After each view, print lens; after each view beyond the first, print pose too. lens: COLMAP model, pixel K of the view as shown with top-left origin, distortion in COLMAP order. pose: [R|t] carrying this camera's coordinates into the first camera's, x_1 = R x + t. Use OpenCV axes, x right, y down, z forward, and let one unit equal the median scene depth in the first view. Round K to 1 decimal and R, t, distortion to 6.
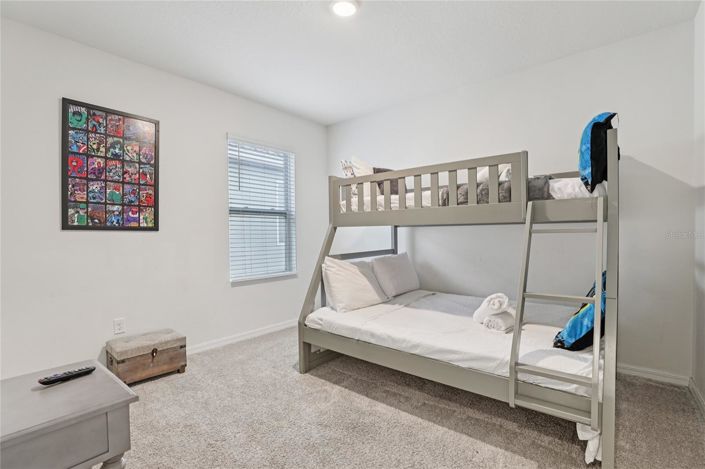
lens RADIAL K [[317.4, 0, 356.6], [0, 317.4, 241.5], [0, 0, 1]] dist [-0.011948, -0.000097]
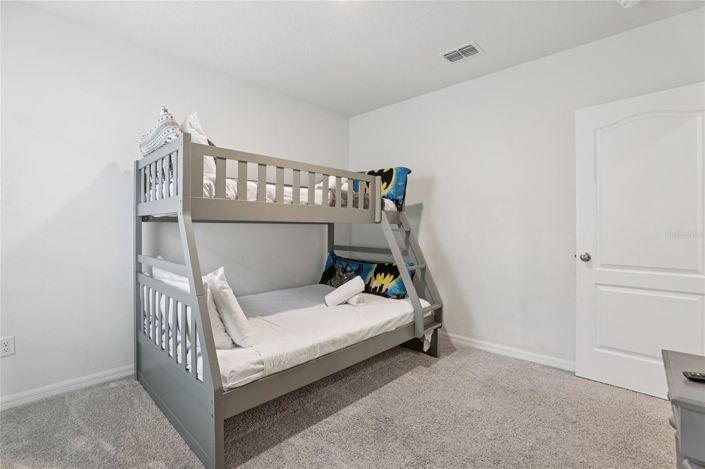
lens RADIAL K [[317.4, 0, 356.5], [0, 317.4, 227.6], [0, 0, 1]] dist [-0.011948, -0.000097]
pose [[0.089430, 0.012238, 0.995918, -0.793123], [0.017426, 0.999752, -0.013850, -0.019752], [-0.995841, 0.018594, 0.089195, 0.786196]]
